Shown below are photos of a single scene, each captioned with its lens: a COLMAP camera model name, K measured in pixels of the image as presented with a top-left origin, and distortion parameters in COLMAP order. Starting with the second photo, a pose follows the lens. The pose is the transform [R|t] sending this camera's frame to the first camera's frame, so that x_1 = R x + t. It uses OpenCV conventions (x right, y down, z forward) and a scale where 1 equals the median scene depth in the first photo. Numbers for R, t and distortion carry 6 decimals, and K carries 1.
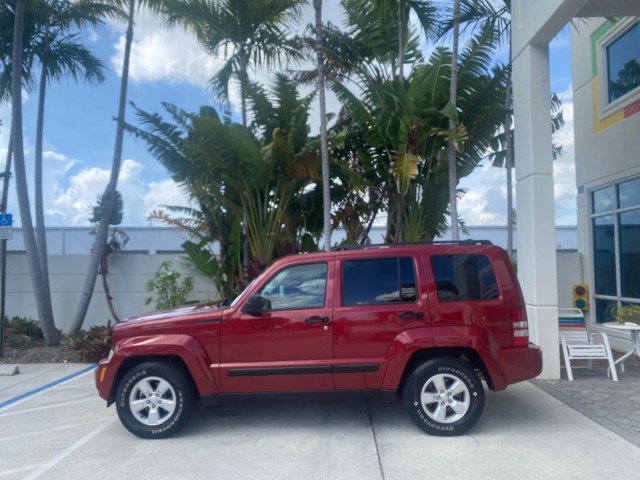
lens RADIAL K [[494.2, 0, 320.0], [0, 494.2, 240.0], [0, 0, 1]] dist [0.006837, -0.000865]
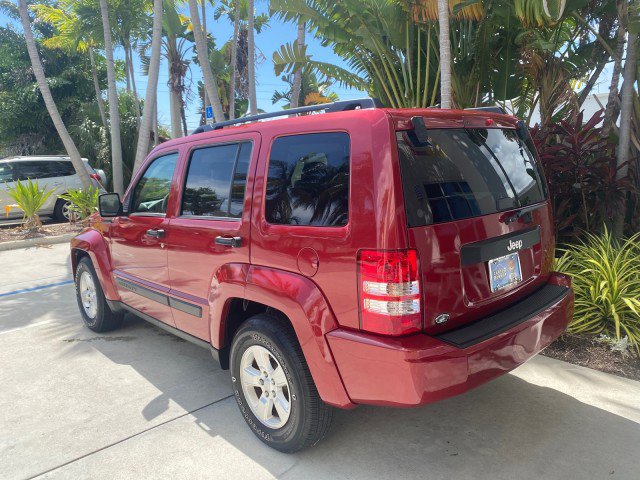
lens RADIAL K [[494.2, 0, 320.0], [0, 494.2, 240.0], [0, 0, 1]] dist [0.006837, -0.000865]
pose [[0.716507, 0.108993, -0.689012, 0.329909], [0.053515, 0.976219, 0.210076, 0.016944], [0.695524, -0.187394, 0.693635, 0.329919]]
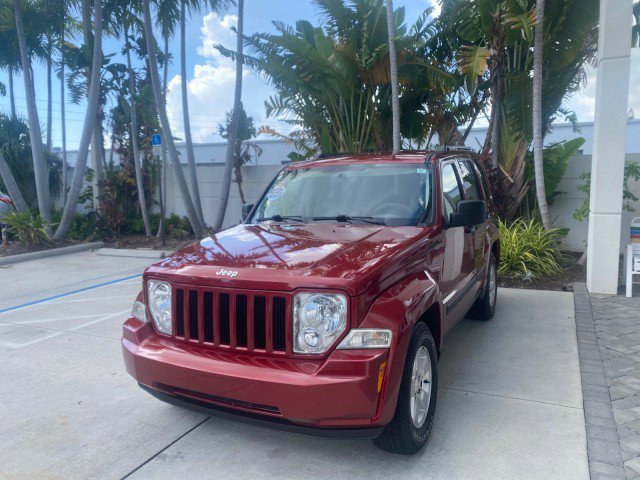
lens RADIAL K [[494.2, 0, 320.0], [0, 494.2, 240.0], [0, 0, 1]] dist [0.006837, -0.000865]
pose [[0.911015, 0.036801, -0.410728, 0.257697], [0.042003, 0.982549, 0.181200, -0.002167], [0.410229, -0.182328, 0.893571, -0.007525]]
